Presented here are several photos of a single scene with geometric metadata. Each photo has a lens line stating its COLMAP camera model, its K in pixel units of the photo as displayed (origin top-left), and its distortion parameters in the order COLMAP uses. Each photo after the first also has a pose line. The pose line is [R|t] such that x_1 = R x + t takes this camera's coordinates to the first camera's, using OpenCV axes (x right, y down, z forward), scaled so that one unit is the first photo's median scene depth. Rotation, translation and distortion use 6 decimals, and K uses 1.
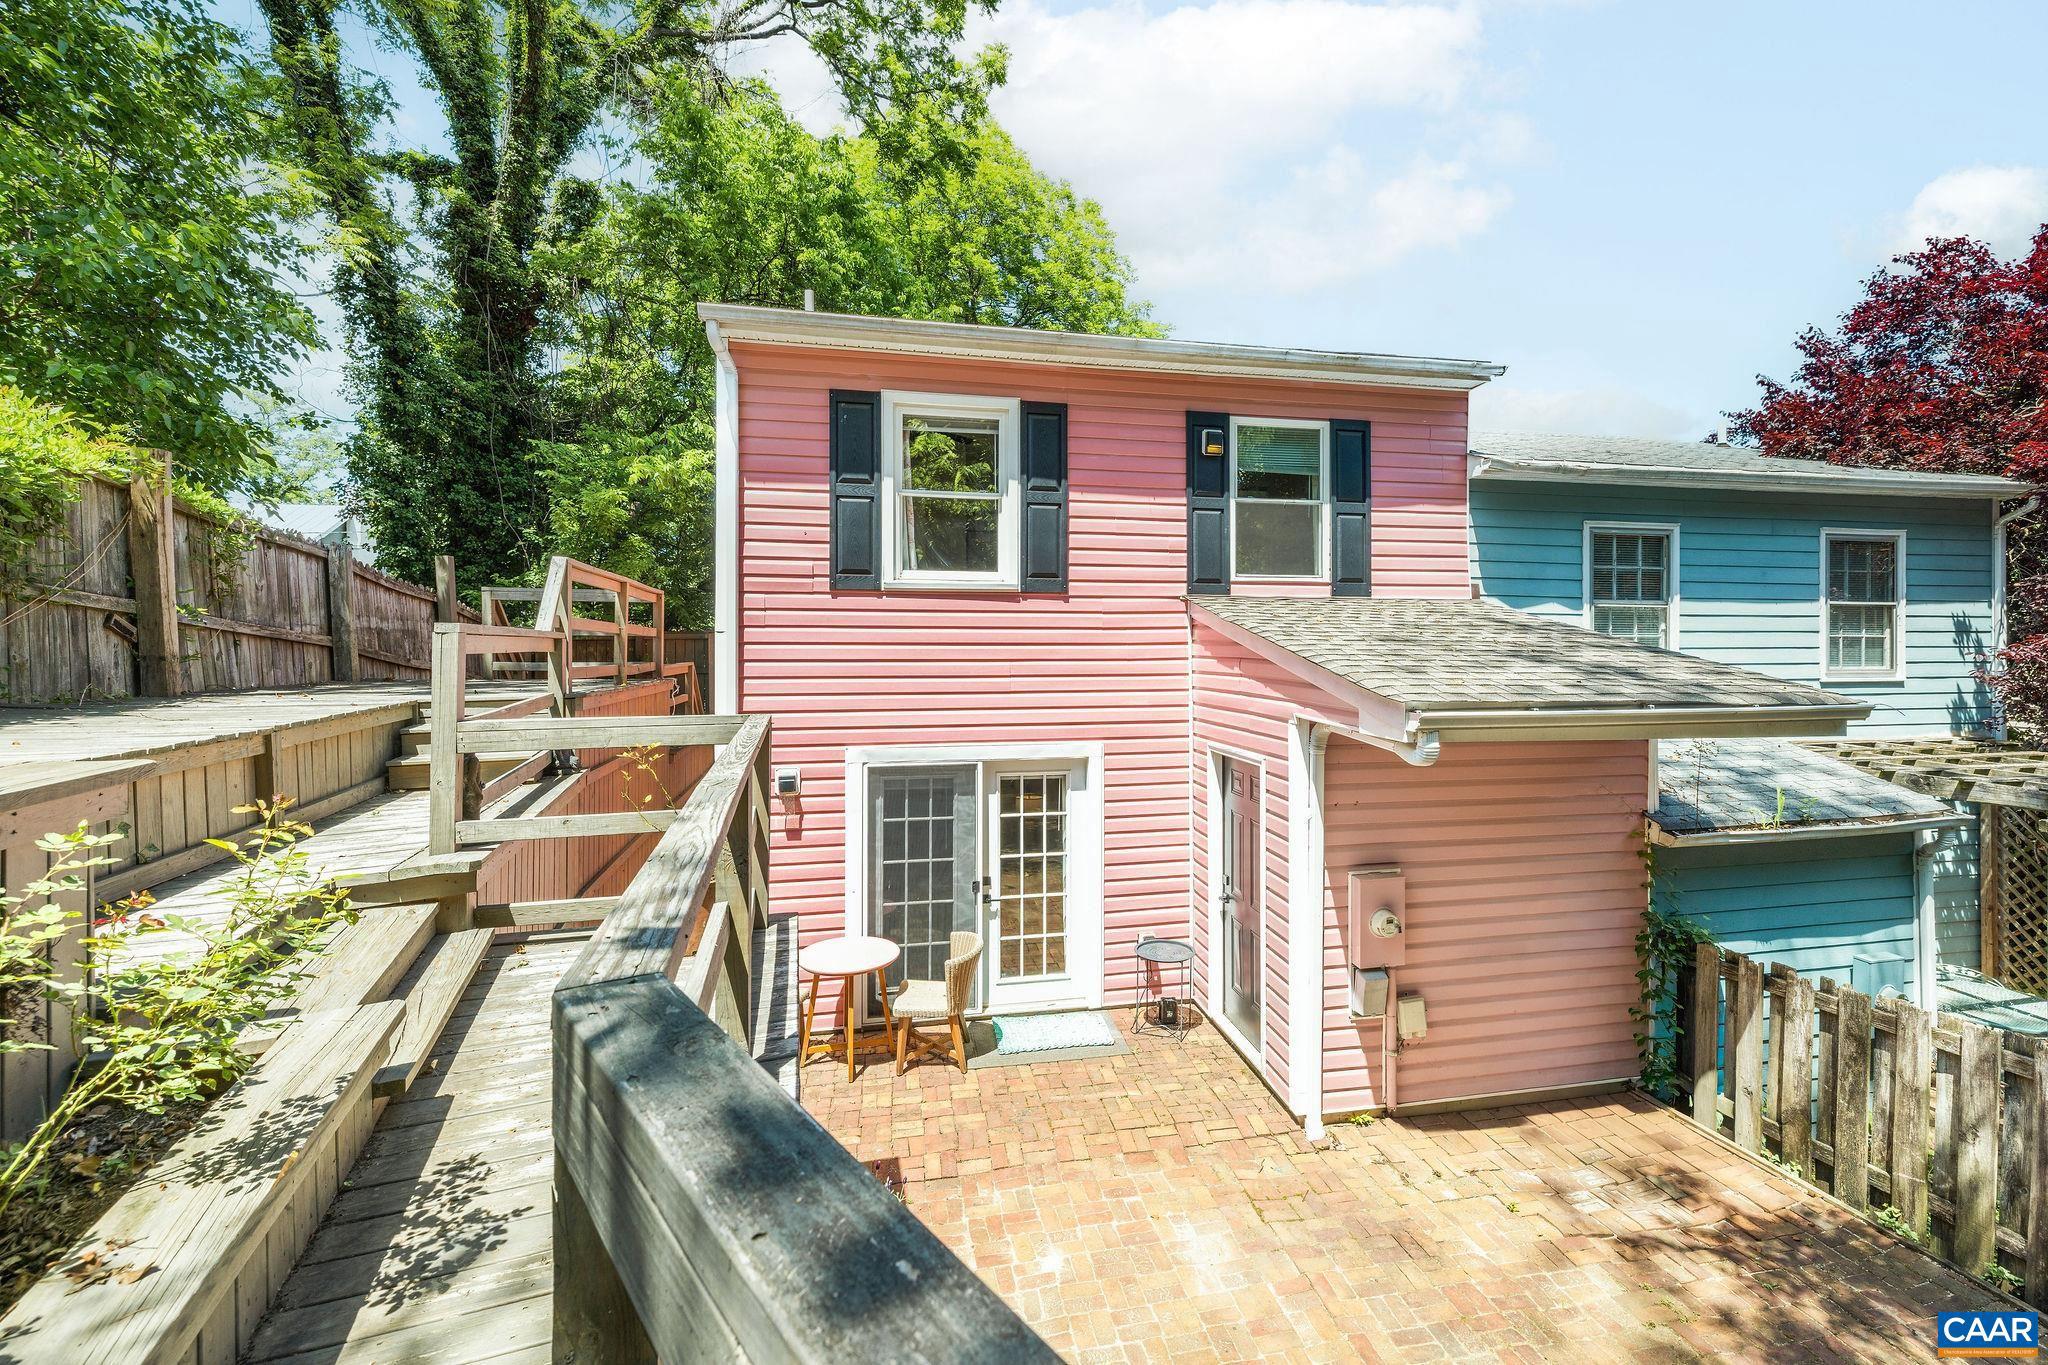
lens RADIAL K [[869.6, 0, 1072.2], [0, 869.6, 649.1], [0, 0, 1]] dist [0.006391, 0.001431]
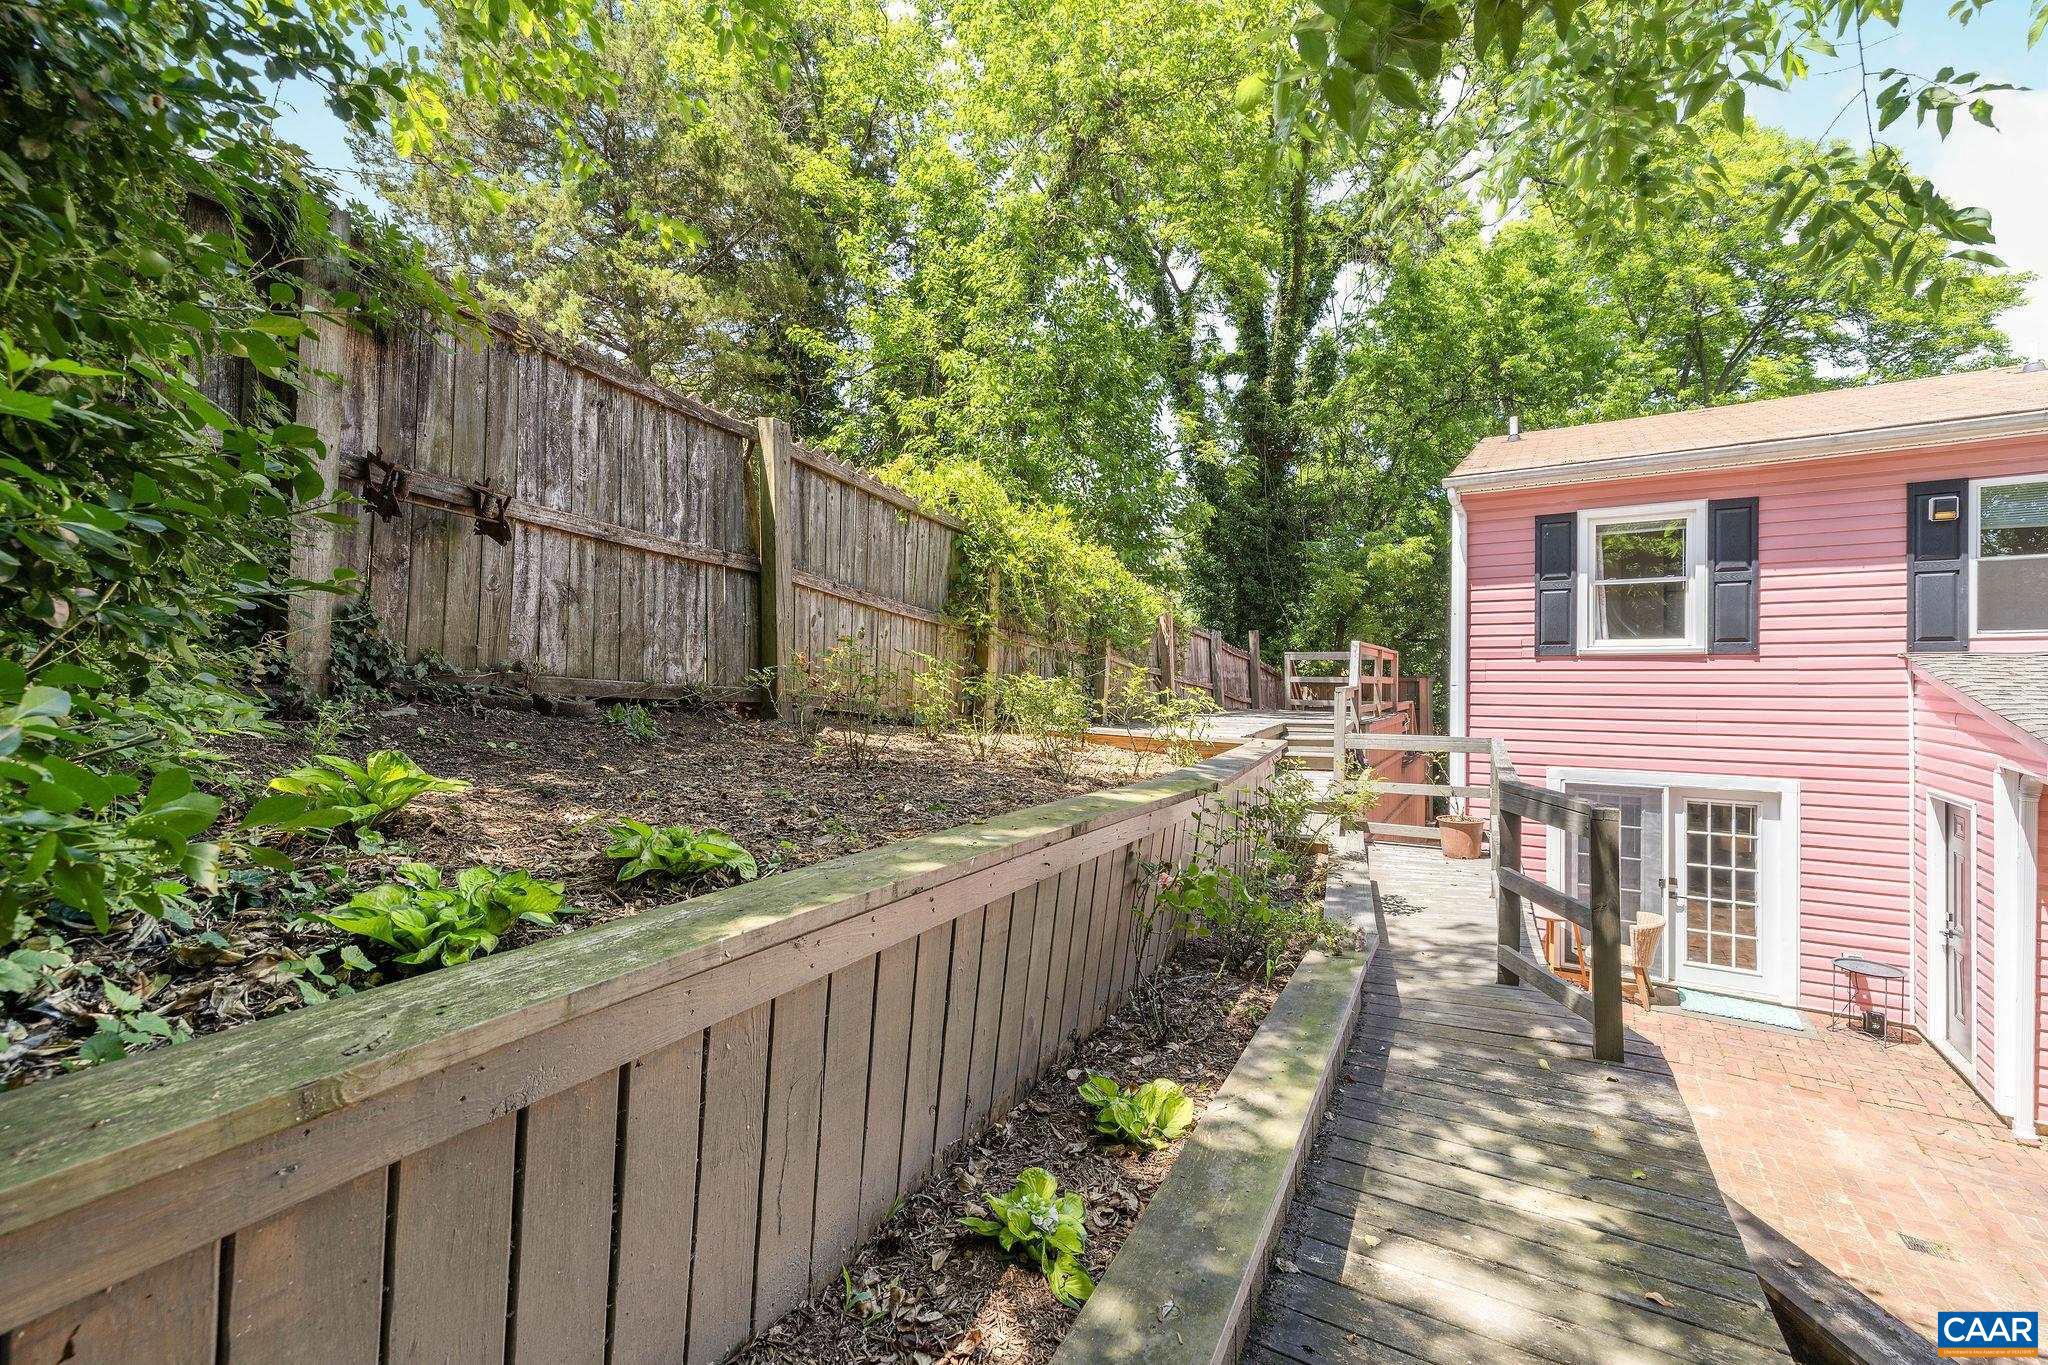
lens RADIAL K [[869.6, 0, 1009.5], [0, 869.6, 677.0], [0, 0, 1]] dist [0.006391, 0.001431]
pose [[0.697029, 0.001690, -0.717041, 0.140063], [-0.005700, 0.999979, -0.003184, -0.022772], [0.717021, 0.006306, 0.697023, -0.585849]]
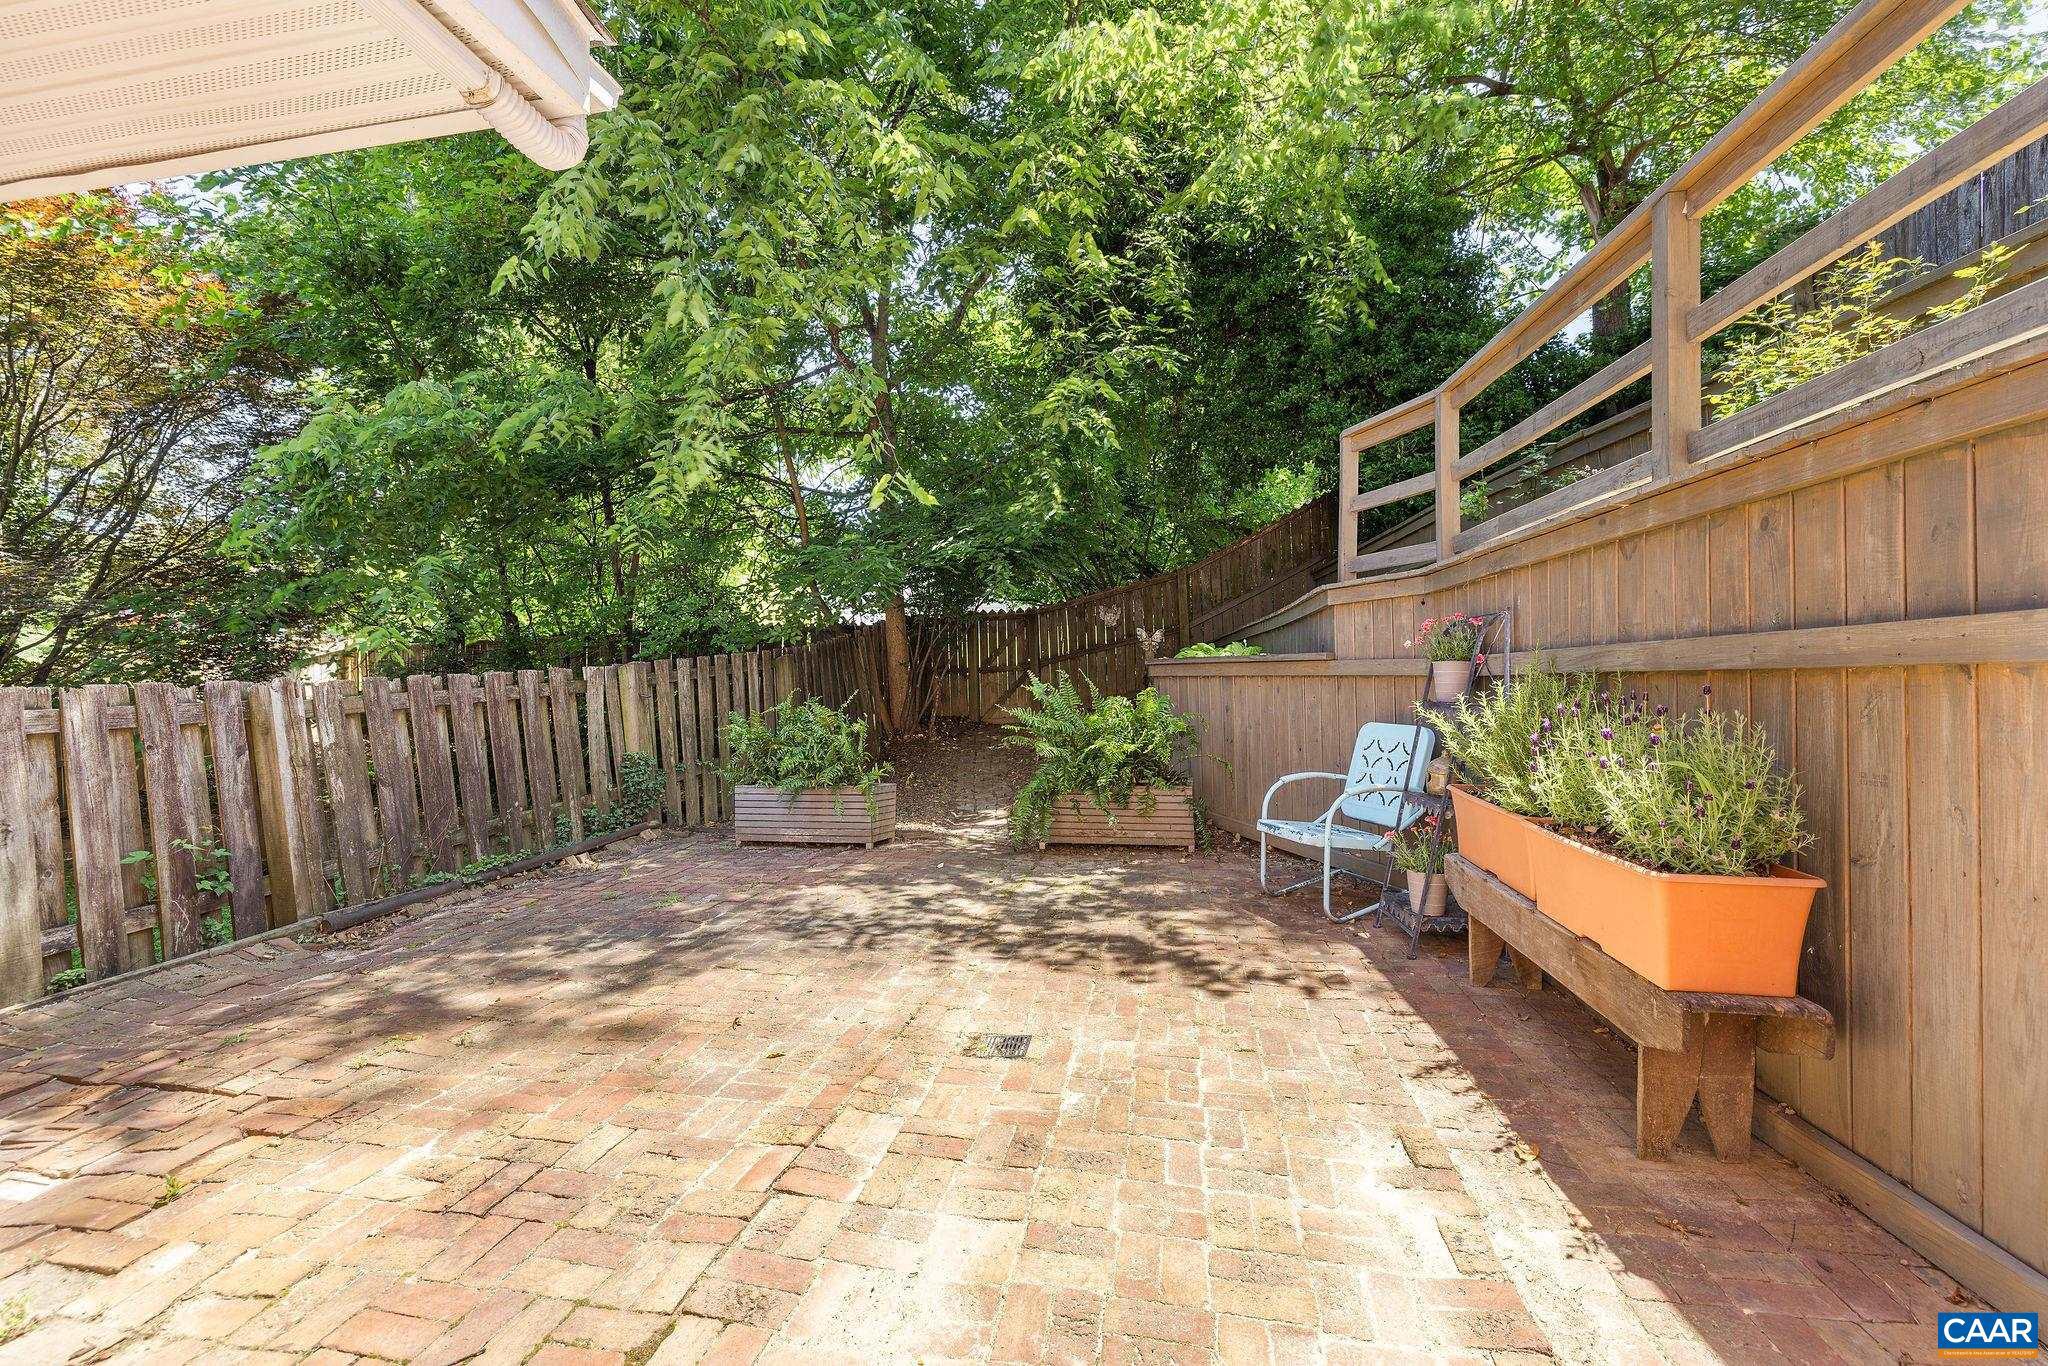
lens RADIAL K [[869.6, 0, 1027.3], [0, 869.6, 678.0], [0, 0, 1]] dist [0.006391, 0.001431]
pose [[-0.914236, 0.000266, 0.405181, -0.031353], [0.002162, 0.999989, 0.004224, 0.266055], [-0.405175, 0.004738, -0.914227, 0.834544]]
